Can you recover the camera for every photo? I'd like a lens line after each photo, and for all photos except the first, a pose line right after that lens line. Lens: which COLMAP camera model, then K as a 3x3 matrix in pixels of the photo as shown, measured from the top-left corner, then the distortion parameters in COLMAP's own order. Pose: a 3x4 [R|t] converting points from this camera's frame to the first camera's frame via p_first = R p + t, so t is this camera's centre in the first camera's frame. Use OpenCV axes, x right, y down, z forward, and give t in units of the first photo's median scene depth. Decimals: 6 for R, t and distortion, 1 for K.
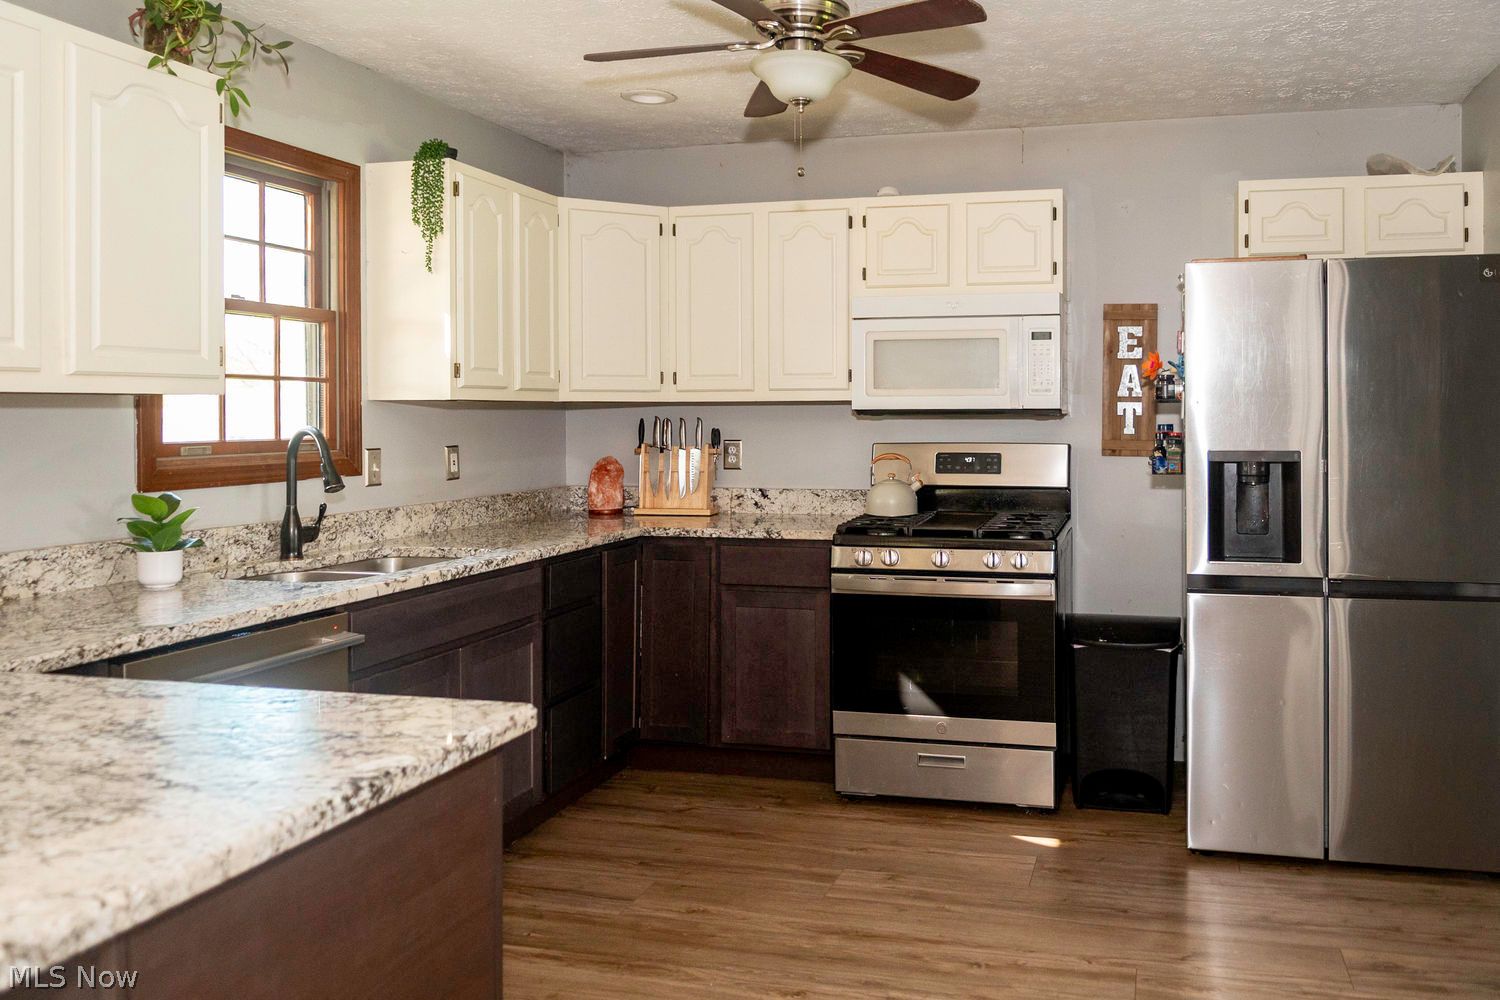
lens RADIAL K [[1074.4, 0, 934.5], [0, 1074.4, 412.6], [0, 0, 1]] dist [-0.012961, -0.002728]
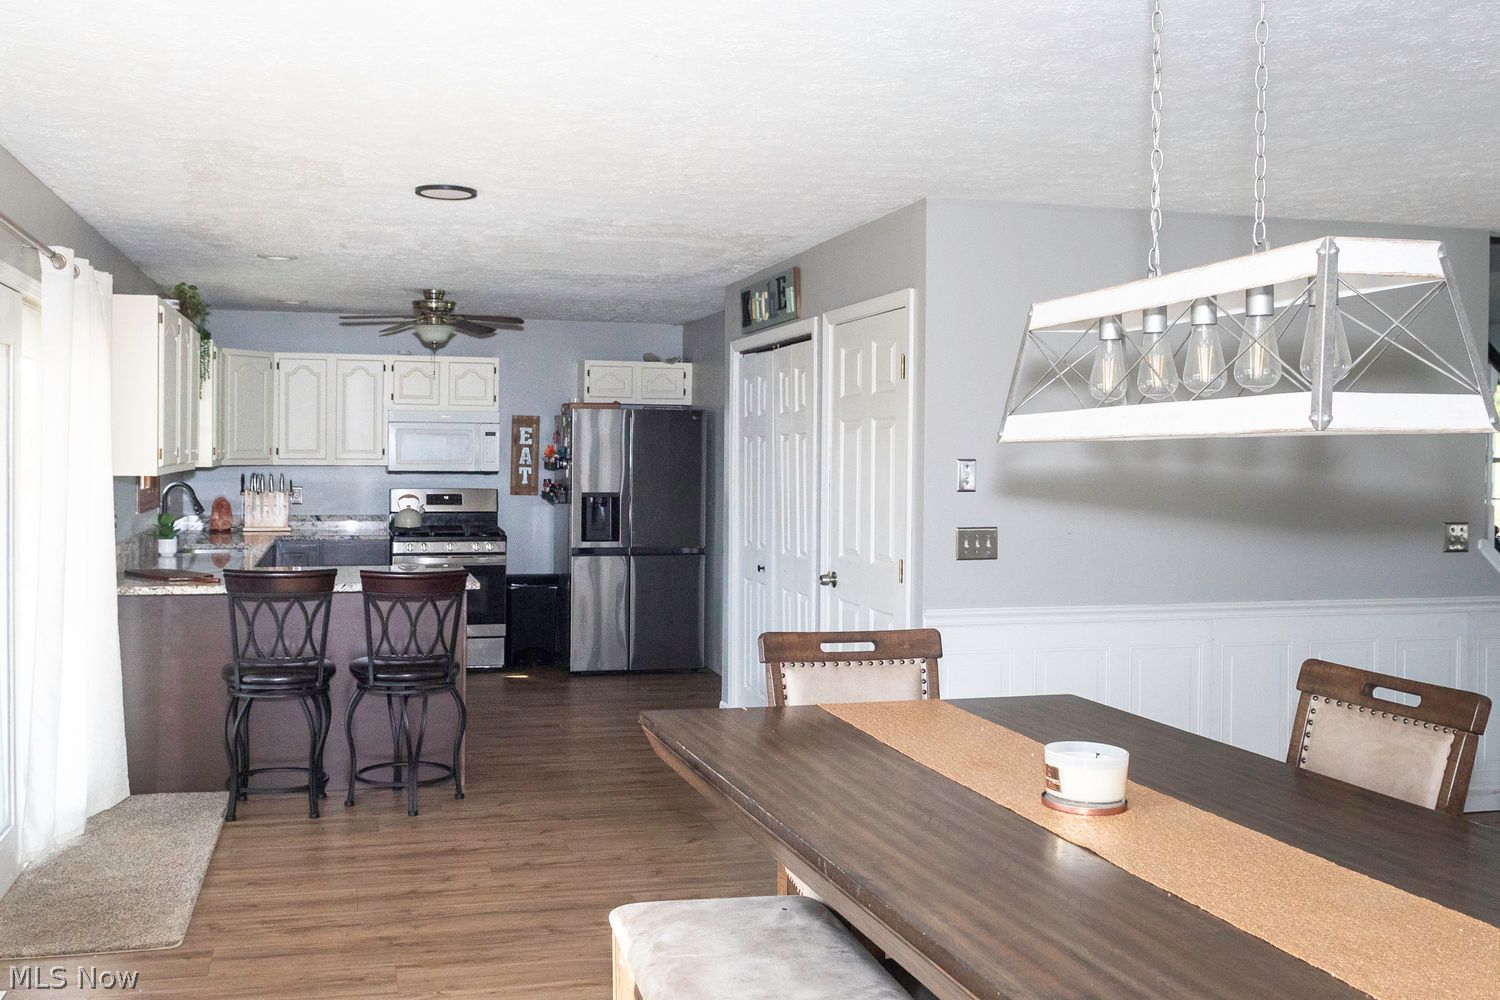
lens RADIAL K [[1180.2, 0, 750.0], [0, 1180.2, 500.0], [0, 0, 1]] dist [-0.013581, -0.007745]
pose [[0.858233, -0.005930, 0.513225, -0.579619], [-0.015143, 0.999205, 0.036866, -0.036379], [-0.513036, -0.039411, 0.857462, -1.056590]]
